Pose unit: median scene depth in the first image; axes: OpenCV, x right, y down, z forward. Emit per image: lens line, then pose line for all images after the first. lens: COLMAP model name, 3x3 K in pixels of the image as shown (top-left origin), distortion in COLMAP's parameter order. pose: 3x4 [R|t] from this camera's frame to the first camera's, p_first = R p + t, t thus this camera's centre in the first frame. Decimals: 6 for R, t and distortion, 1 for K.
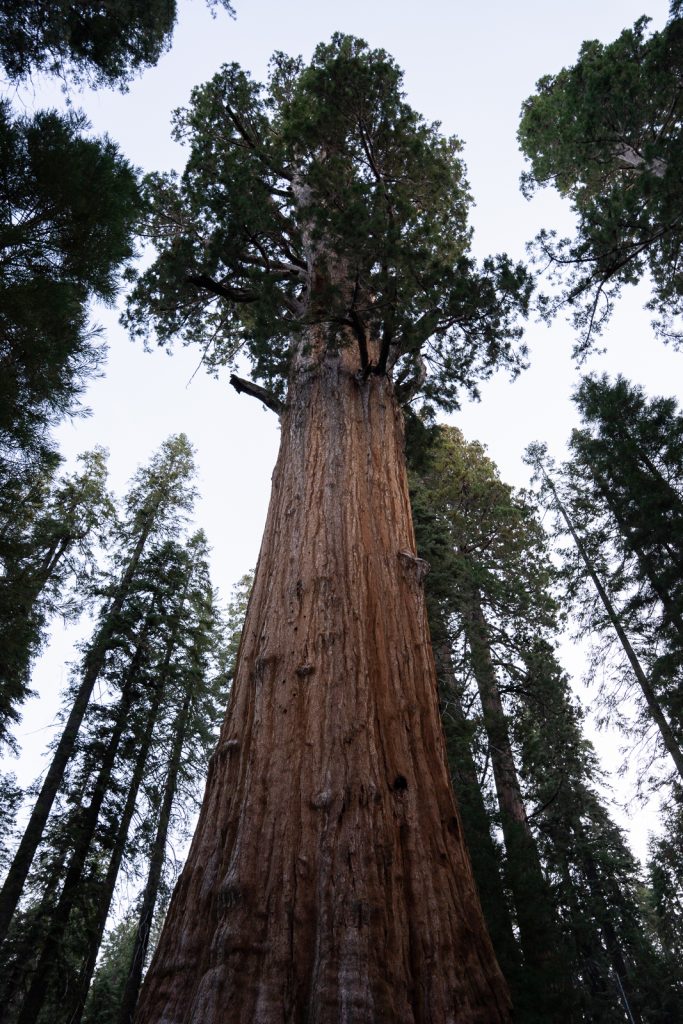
lens RADIAL K [[707.0, 0, 341.5], [0, 707.0, 512.0], [0, 0, 1]] dist [-0.181805, 0.130470]
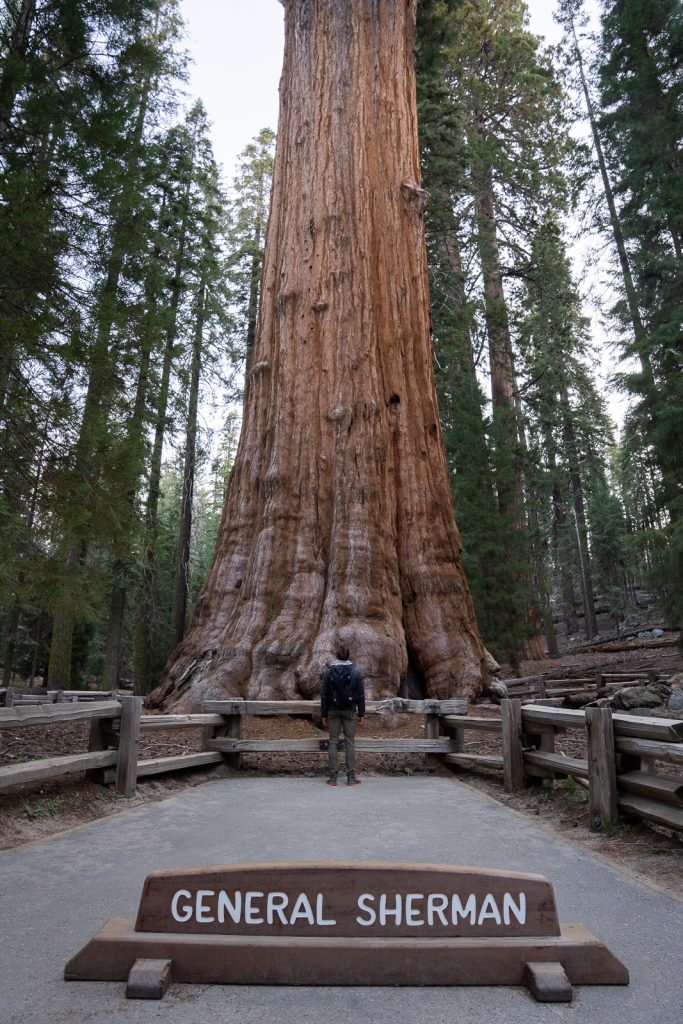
lens RADIAL K [[707.0, 0, 341.5], [0, 707.0, 512.0], [0, 0, 1]] dist [-0.181805, 0.130470]
pose [[0.999900, -0.003280, -0.013751, 0.001113], [0.010618, 0.816448, 0.577322, -0.176693], [0.009333, -0.577410, 0.816401, -0.190360]]
